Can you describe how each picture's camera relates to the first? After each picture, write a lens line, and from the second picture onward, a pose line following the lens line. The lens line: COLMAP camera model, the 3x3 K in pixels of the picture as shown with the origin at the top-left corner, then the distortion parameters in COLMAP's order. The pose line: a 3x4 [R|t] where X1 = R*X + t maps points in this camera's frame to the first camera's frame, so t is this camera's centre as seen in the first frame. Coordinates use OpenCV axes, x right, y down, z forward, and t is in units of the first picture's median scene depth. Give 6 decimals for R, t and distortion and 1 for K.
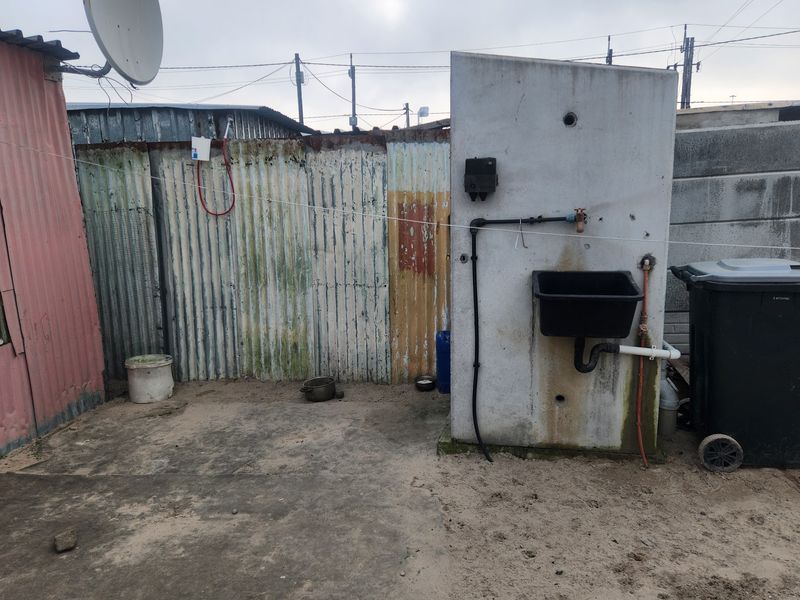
lens RADIAL K [[597.6, 0, 400.0], [0, 597.6, 300.0], [0, 0, 1]] dist [0.100664, -0.109986]
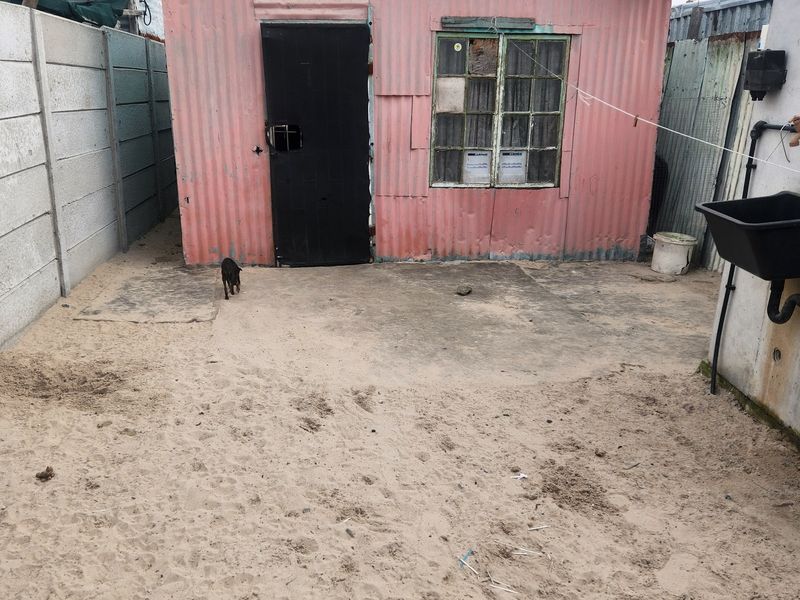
lens RADIAL K [[671.1, 0, 387.3], [0, 671.1, 297.5], [0, 0, 1]] dist [0.133548, -0.157828]
pose [[0.233046, 0.323595, -0.917047, 0.983250], [-0.201536, 0.938611, 0.279988, -0.065633], [0.951353, 0.119568, 0.283956, 0.215319]]
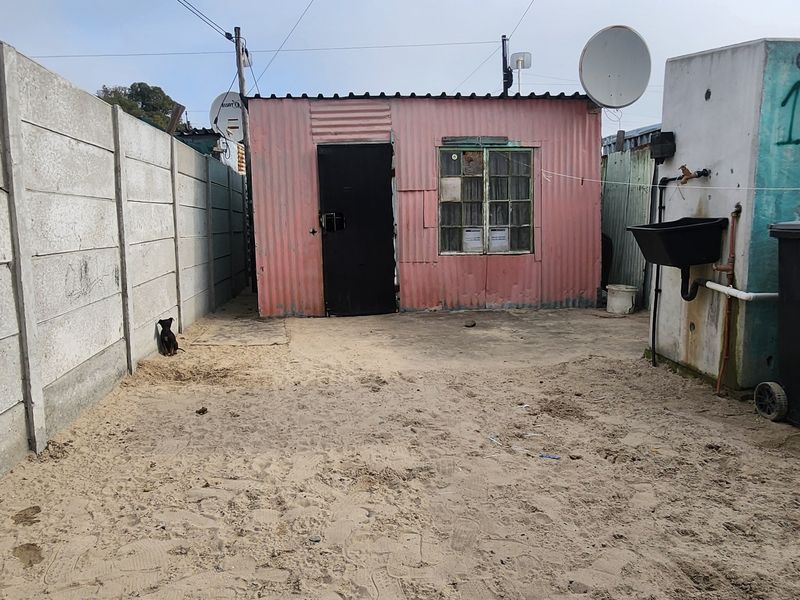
lens RADIAL K [[562.9, 0, 384.2], [0, 562.9, 297.8], [0, 0, 1]] dist [-0.002943, 0.001515]
pose [[0.228296, 0.164833, -0.959537, 1.199367], [-0.169545, 0.977236, 0.127535, 0.069093], [0.958716, 0.133568, 0.251046, 0.117329]]
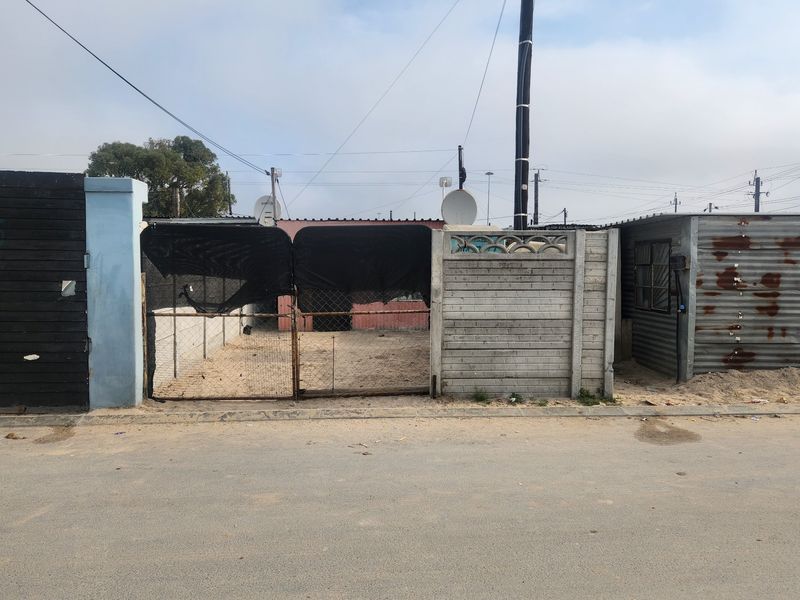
lens RADIAL K [[597.6, 0, 400.0], [0, 597.6, 300.0], [0, 0, 1]] dist [0.100664, -0.109986]
pose [[0.194235, 0.103716, -0.975457, 3.423810], [-0.191783, 0.979221, 0.065928, -0.179178], [0.962025, 0.174270, 0.210089, 0.104384]]
